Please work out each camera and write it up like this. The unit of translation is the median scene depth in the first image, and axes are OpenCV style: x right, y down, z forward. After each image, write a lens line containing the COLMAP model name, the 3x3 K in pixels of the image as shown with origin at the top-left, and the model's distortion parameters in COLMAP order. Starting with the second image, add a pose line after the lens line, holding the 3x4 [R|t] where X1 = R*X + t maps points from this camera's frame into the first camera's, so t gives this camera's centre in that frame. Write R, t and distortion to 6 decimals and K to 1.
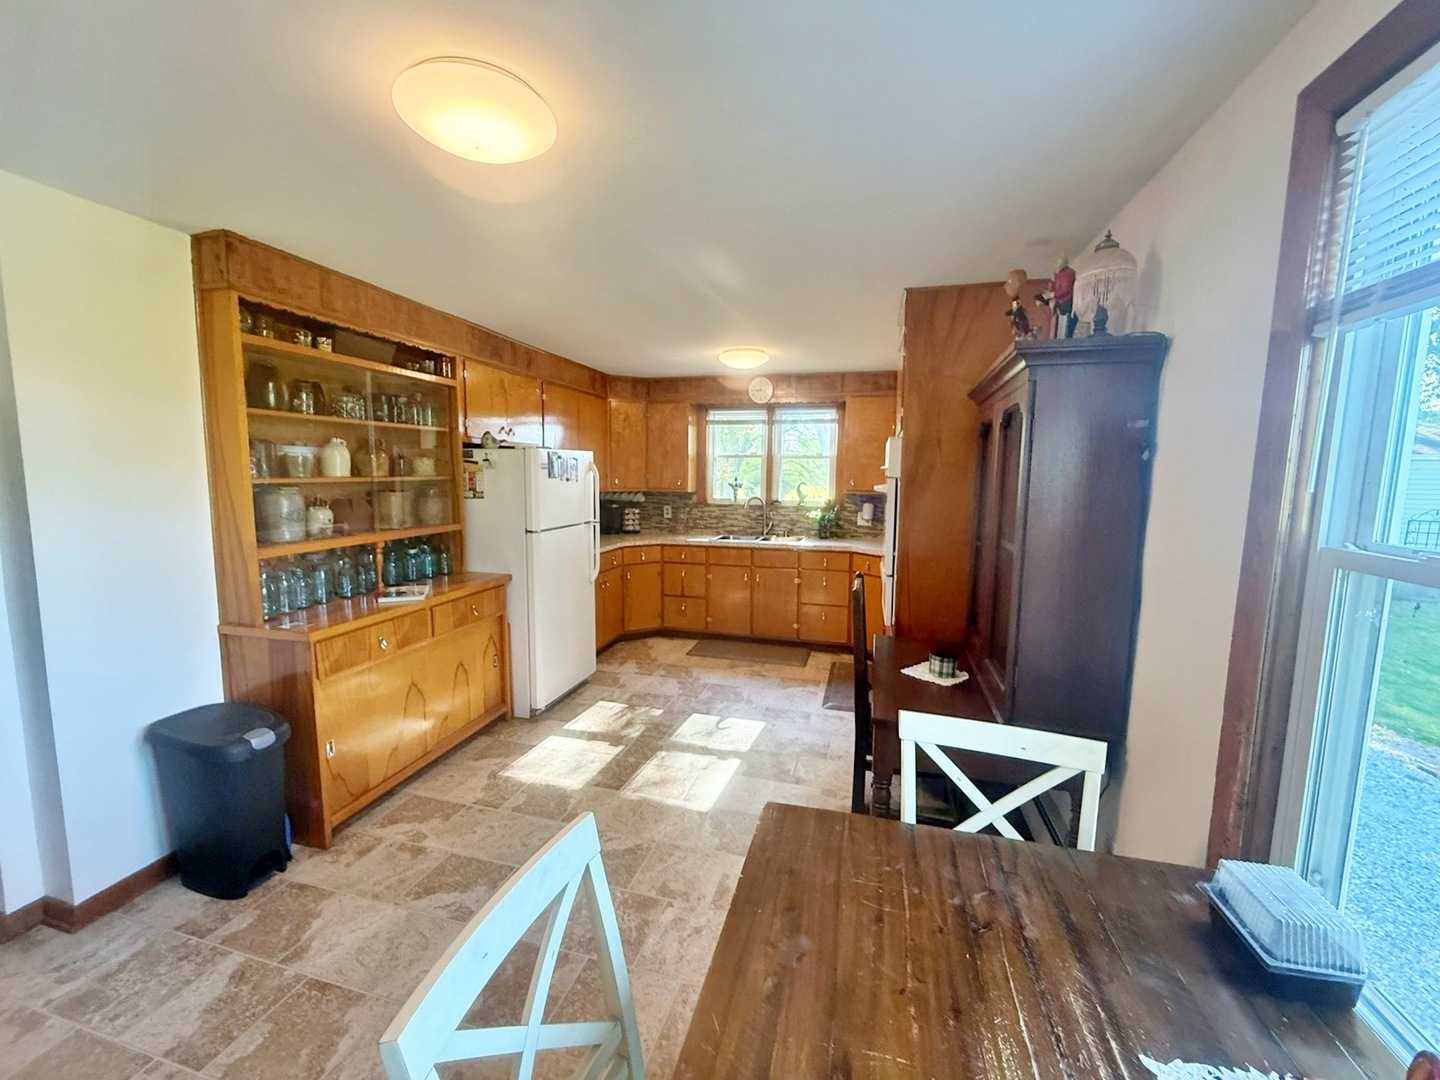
lens RADIAL K [[584.6, 0, 715.7], [0, 584.6, 540.2], [0, 0, 1]] dist [-0.000038, 0.000106]
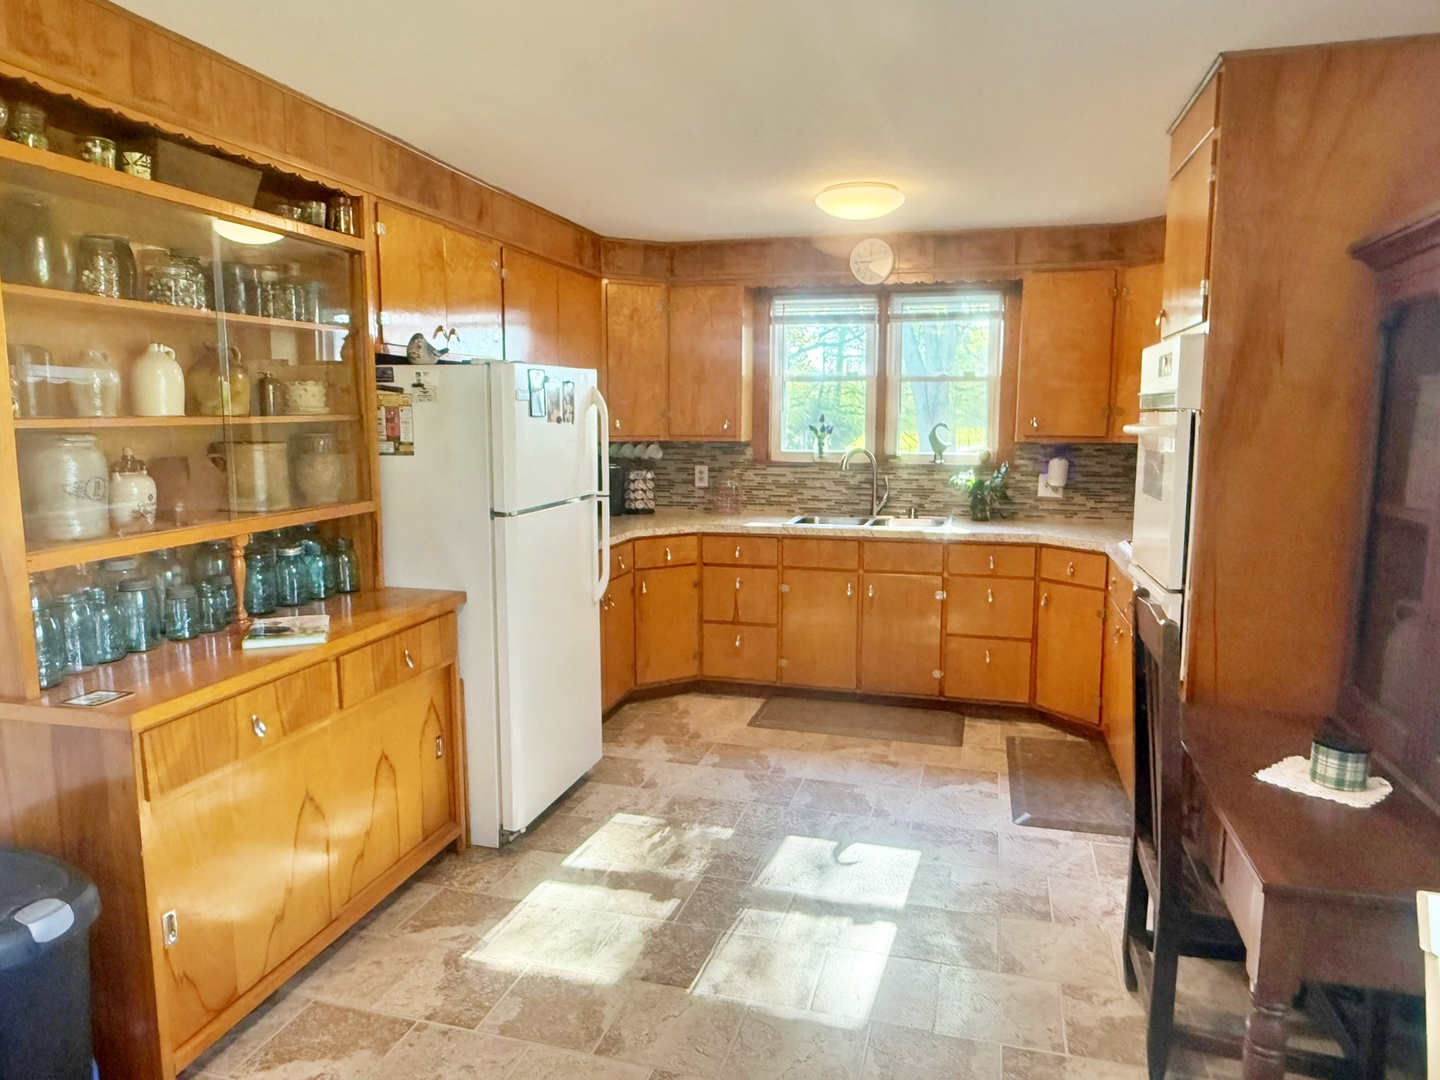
lens RADIAL K [[952.3, 0, 720.0], [0, 952.3, 540.0], [0, 0, 1]] dist [0.001559, -0.000726]
pose [[0.999970, -0.007630, -0.001172, -0.110656], [0.007651, 0.999784, 0.019331, -0.006262], [0.001025, -0.019340, 0.999812, 0.100694]]
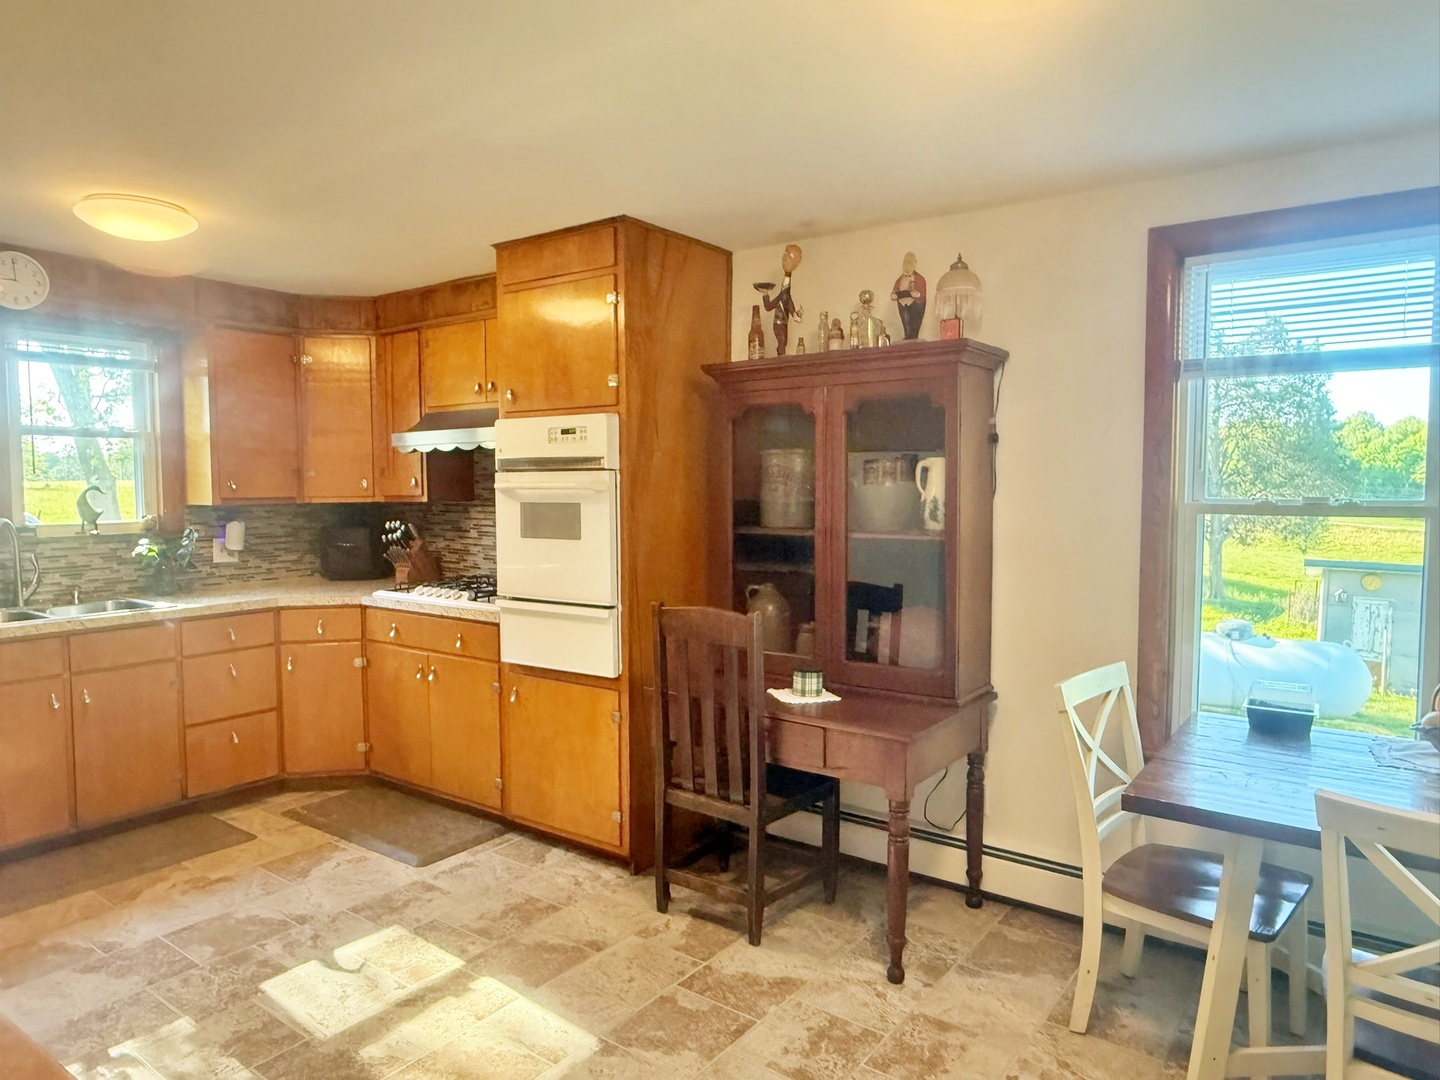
lens RADIAL K [[929.7, 0, 720.0], [0, 929.7, 540.0], [0, 0, 1]] dist [-0.000431, 0.001569]
pose [[0.355935, -0.069768, 0.931903, -0.621652], [0.110211, 0.993384, 0.032277, -0.037256], [-0.927989, 0.091218, 0.361270, 0.407763]]
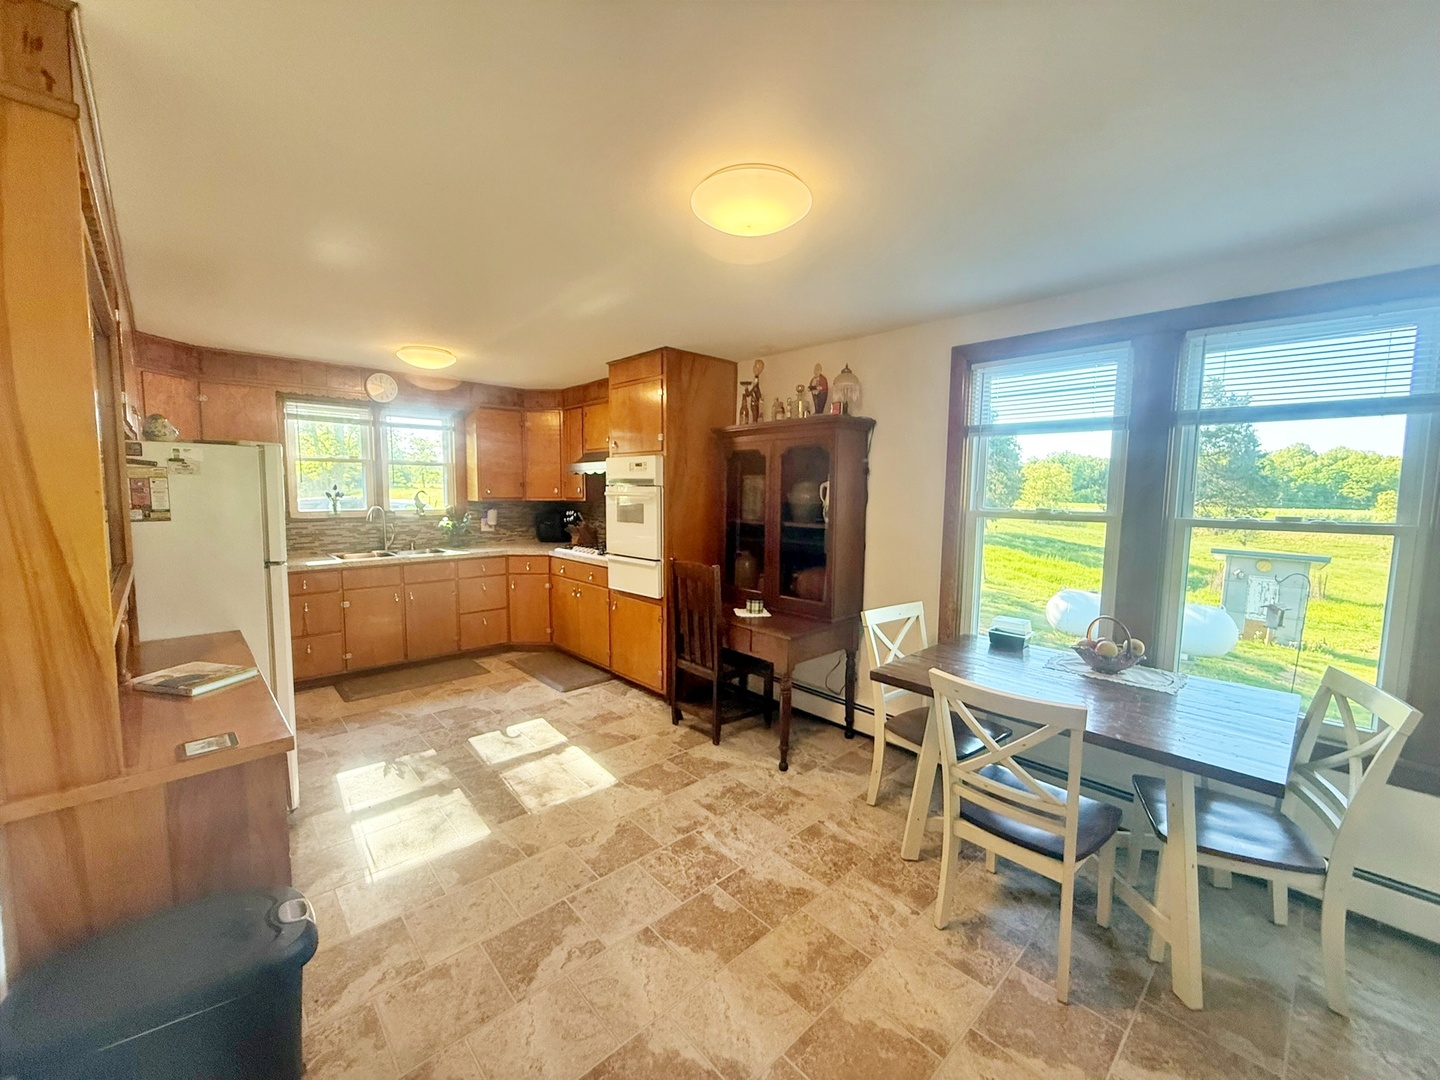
lens RADIAL K [[571.3, 0, 714.5], [0, 571.3, 540.7], [0, 0, 1]] dist [-0.000927, -0.000018]
pose [[0.527070, -0.084264, 0.845634, -0.633816], [0.090823, 0.994958, 0.042535, -0.023334], [-0.844955, 0.054384, 0.532066, 0.182988]]
